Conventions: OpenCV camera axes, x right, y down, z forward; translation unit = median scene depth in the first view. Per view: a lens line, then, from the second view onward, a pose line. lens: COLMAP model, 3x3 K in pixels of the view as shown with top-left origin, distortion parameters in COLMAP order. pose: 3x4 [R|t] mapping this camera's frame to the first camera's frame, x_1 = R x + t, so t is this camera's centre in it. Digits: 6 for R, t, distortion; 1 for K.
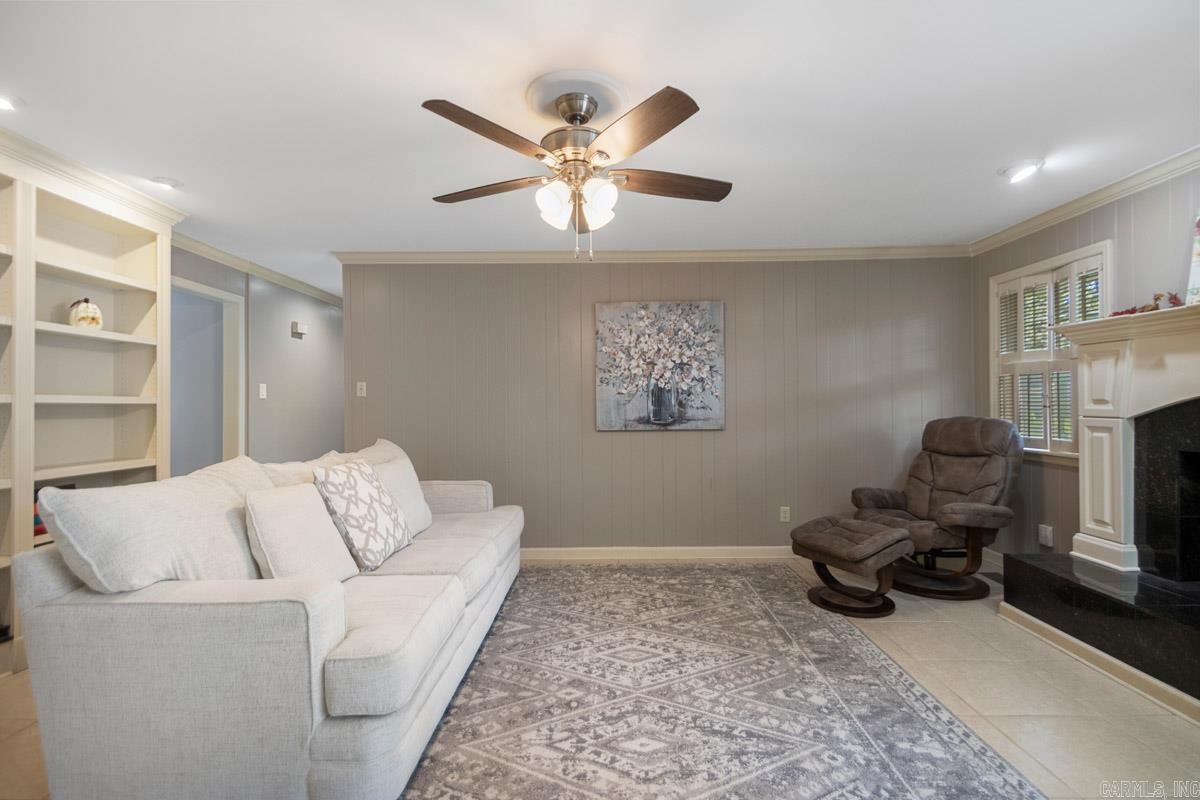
lens RADIAL K [[556.9, 0, 609.1], [0, 556.9, 401.2], [0, 0, 1]] dist [0.018688, -0.019343]
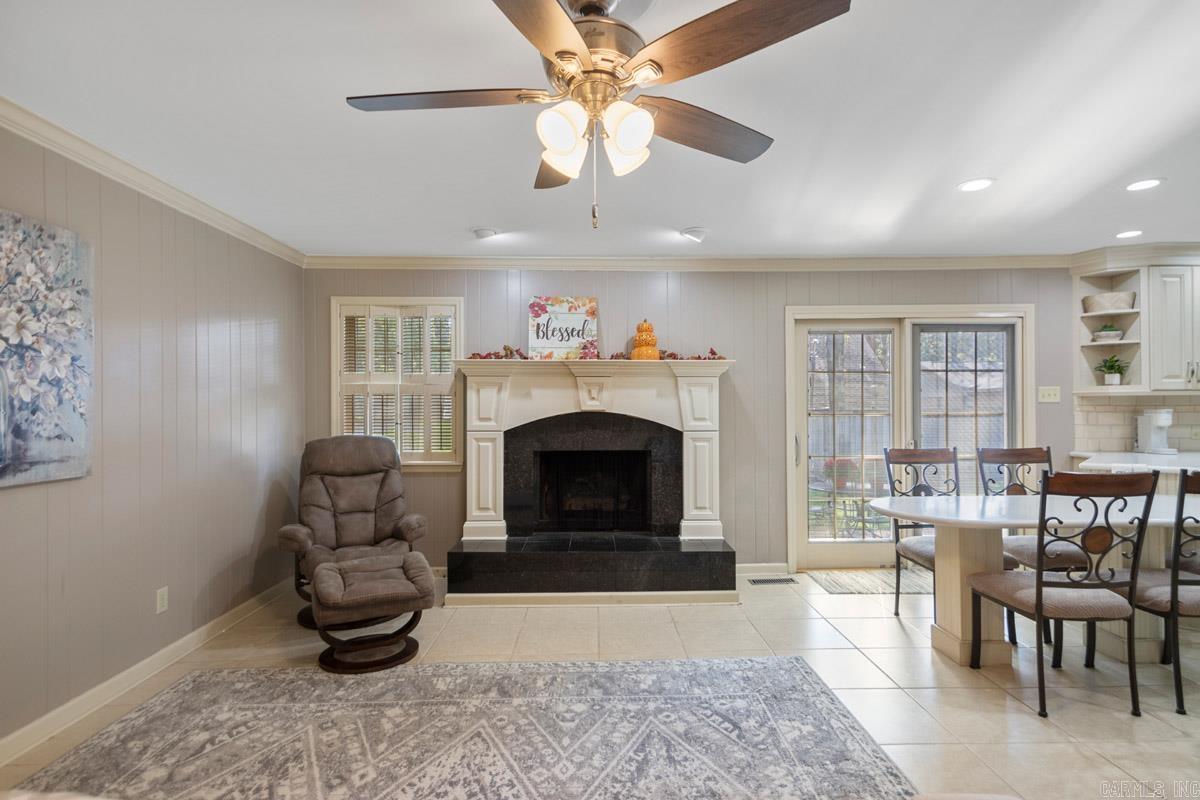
lens RADIAL K [[612.3, 0, 602.8], [0, 612.3, 405.3], [0, 0, 1]] dist [0.005415, -0.000507]
pose [[-0.043280, 0.012675, 0.998983, -0.581721], [0.001105, 0.999920, -0.012639, -0.013949], [-0.999062, 0.000557, -0.043291, 0.744433]]
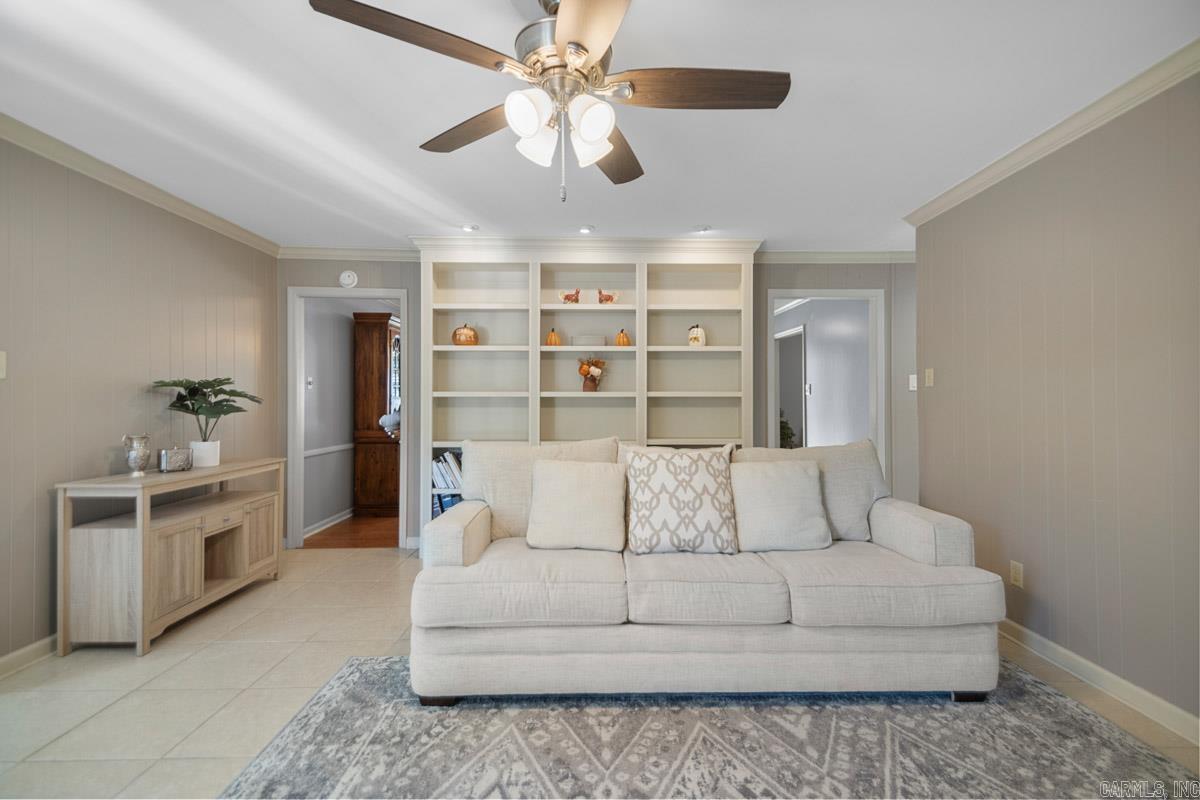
lens RADIAL K [[546.3, 0, 600.0], [0, 546.3, 400.0], [0, 0, 1]] dist [0.031356, -0.016963]
pose [[0.000460, 0.001178, -0.999999, 0.498482], [0.010493, 0.999944, 0.001183, 0.007287], [0.999945, -0.010493, 0.000447, 0.764907]]
